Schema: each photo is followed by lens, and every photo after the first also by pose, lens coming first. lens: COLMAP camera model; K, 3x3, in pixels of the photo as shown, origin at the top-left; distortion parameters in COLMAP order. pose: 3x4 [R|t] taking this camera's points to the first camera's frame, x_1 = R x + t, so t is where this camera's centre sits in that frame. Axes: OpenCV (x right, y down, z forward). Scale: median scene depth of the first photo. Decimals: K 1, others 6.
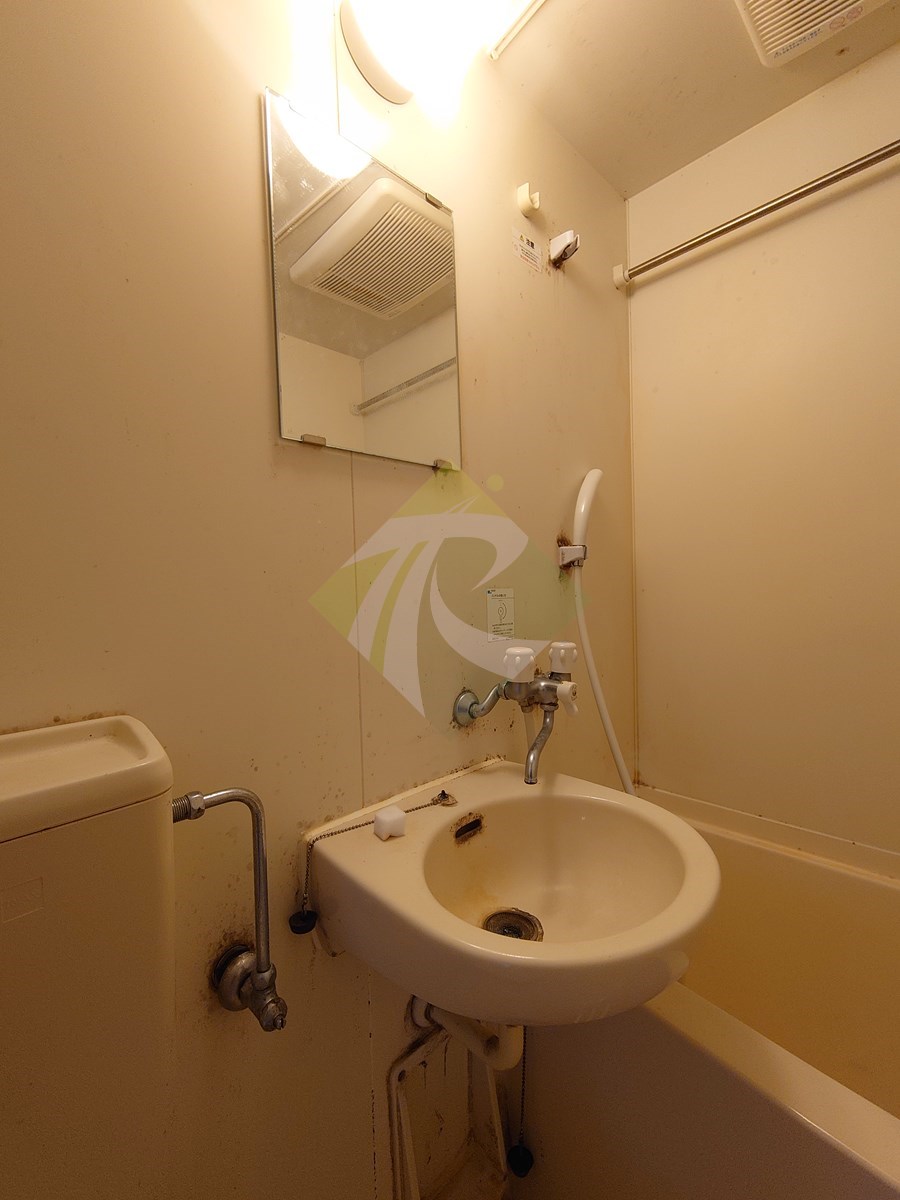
lens RADIAL K [[519.0, 0, 450.0], [0, 519.0, 600.0], [0, 0, 1]] dist [0.000055, -0.000477]
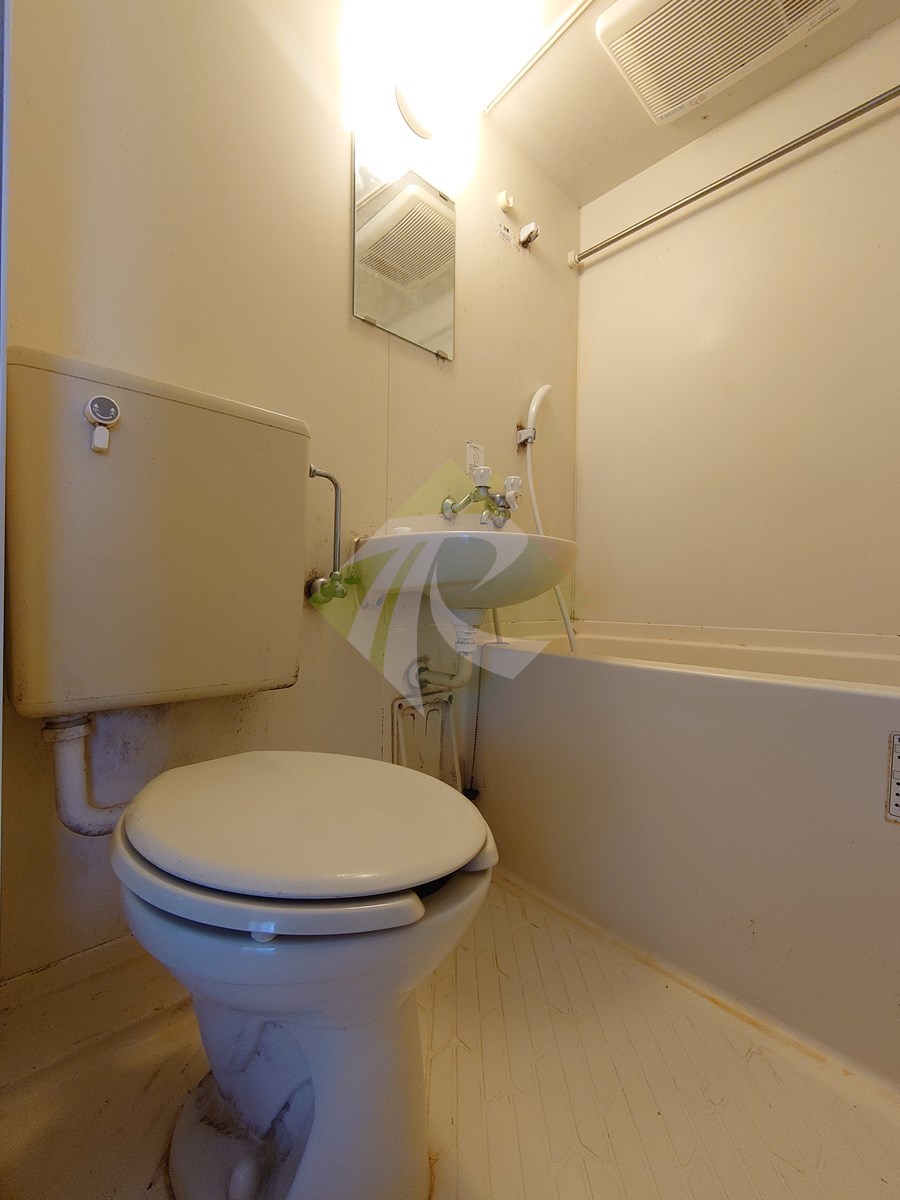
lens RADIAL K [[519.0, 0, 450.0], [0, 519.0, 600.0], [0, 0, 1]] dist [0.000055, -0.000477]
pose [[0.998946, 0.045902, -0.000533, 0.045624], [-0.045901, 0.998629, -0.025184, 0.532147], [-0.000624, 0.025182, 0.999683, -0.594486]]
